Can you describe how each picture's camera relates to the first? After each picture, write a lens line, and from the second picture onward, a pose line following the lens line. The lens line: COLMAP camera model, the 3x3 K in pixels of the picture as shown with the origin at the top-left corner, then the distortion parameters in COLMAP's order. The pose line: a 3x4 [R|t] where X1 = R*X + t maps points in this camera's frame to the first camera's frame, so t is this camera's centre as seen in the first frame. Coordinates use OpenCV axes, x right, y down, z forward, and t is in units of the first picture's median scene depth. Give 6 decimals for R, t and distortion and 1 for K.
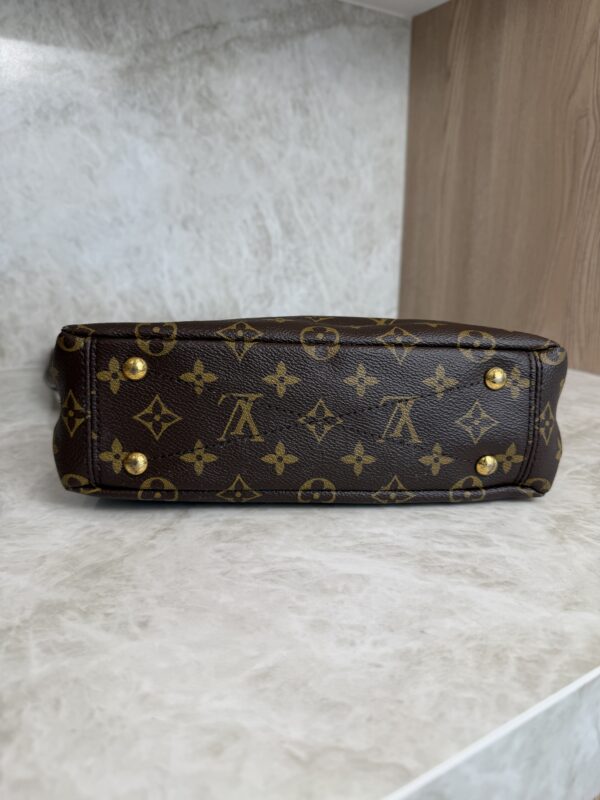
lens RADIAL K [[600.6, 0, 294.6], [0, 600.6, 415.3], [0, 0, 1]] dist [-0.017598, -0.011236]
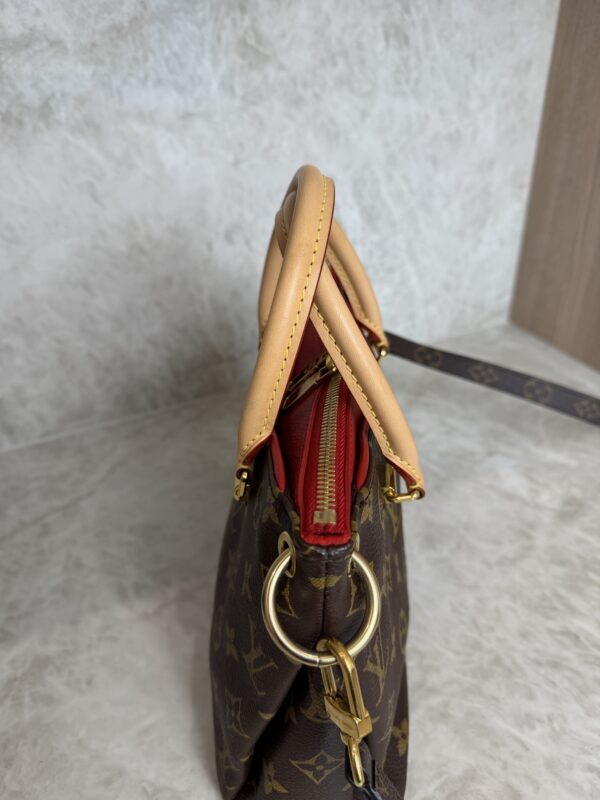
lens RADIAL K [[600.6, 0, 289.1], [0, 600.6, 390.9], [0, 0, 1]] dist [-0.017598, -0.011236]
pose [[0.992942, 0.030432, -0.114629, -0.021841], [0.004301, 0.956645, 0.291226, -0.351600], [0.118522, -0.289663, 0.949762, 0.264147]]
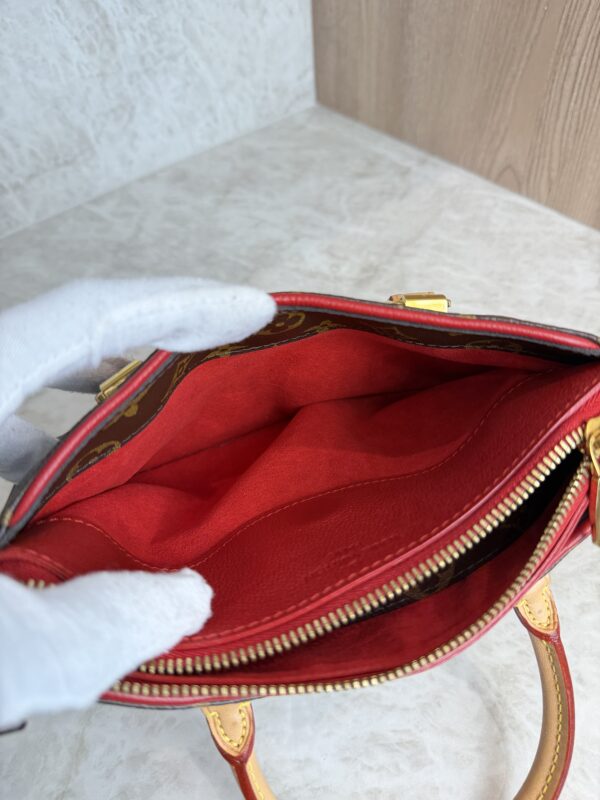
lens RADIAL K [[600.6, 0, 303.7], [0, 600.6, 400.1], [0, 0, 1]] dist [-0.017598, -0.011236]
pose [[0.986058, -0.157138, 0.054752, 0.074543], [0.099939, 0.822317, 0.560185, -0.317467], [-0.133050, -0.546903, 0.826556, 0.237440]]
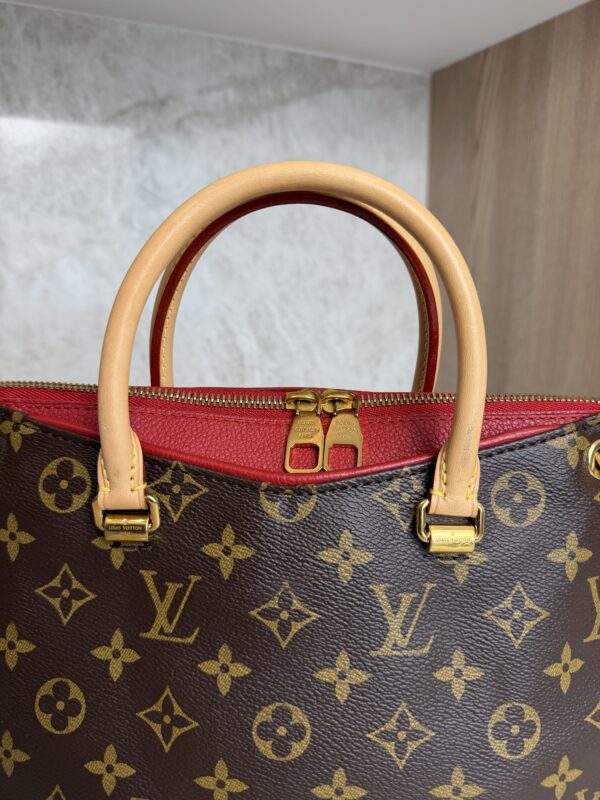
lens RADIAL K [[600.6, 0, 296.2], [0, 600.6, 401.7], [0, 0, 1]] dist [-0.017598, -0.011236]
pose [[0.995417, 0.009036, -0.095196, 0.112402], [-0.014537, 0.998254, -0.057252, -0.213123], [0.094513, 0.058374, 0.993811, 0.254932]]
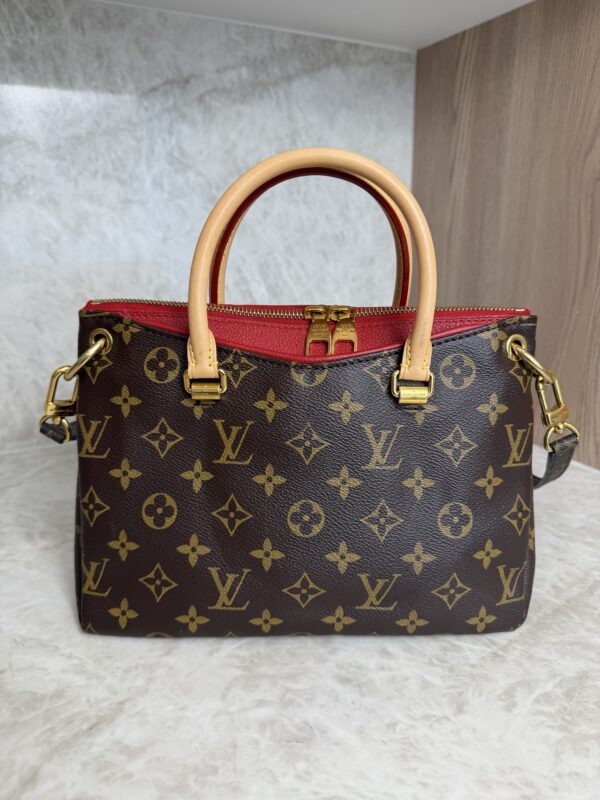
lens RADIAL K [[600.6, 0, 298.6], [0, 600.6, 402.4], [0, 0, 1]] dist [-0.017598, -0.011236]
pose [[0.996745, 0.009446, -0.080066, 0.109622], [-0.008903, 0.999935, 0.007135, -0.162980], [0.080128, -0.006399, 0.996764, 0.097536]]
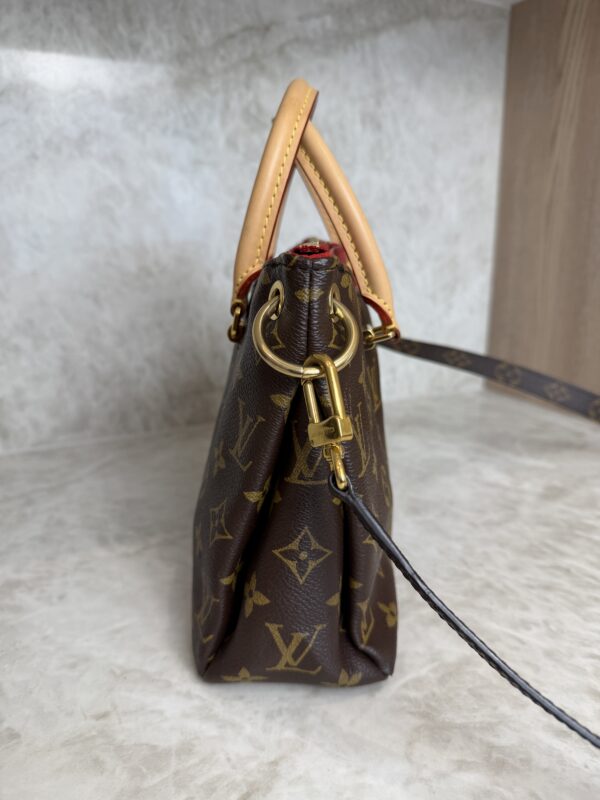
lens RADIAL K [[600.6, 0, 289.3], [0, 600.6, 404.4], [0, 0, 1]] dist [-0.017598, -0.011236]
pose [[0.994681, 0.016979, -0.101590, -0.012485], [-0.017613, 0.999831, -0.005346, -0.133302], [0.101482, 0.007107, 0.994812, 0.194903]]
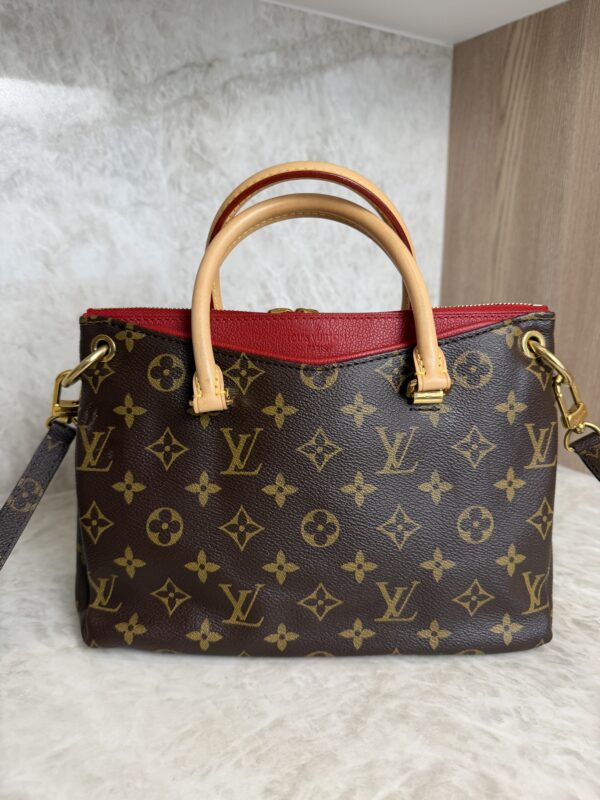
lens RADIAL K [[600.6, 0, 293.5], [0, 600.6, 400.8], [0, 0, 1]] dist [-0.017598, -0.011236]
pose [[0.999960, -0.005552, -0.007006, -0.020519], [0.005385, 0.999704, -0.023728, -0.188026], [0.007136, 0.023689, 0.999694, 0.224339]]
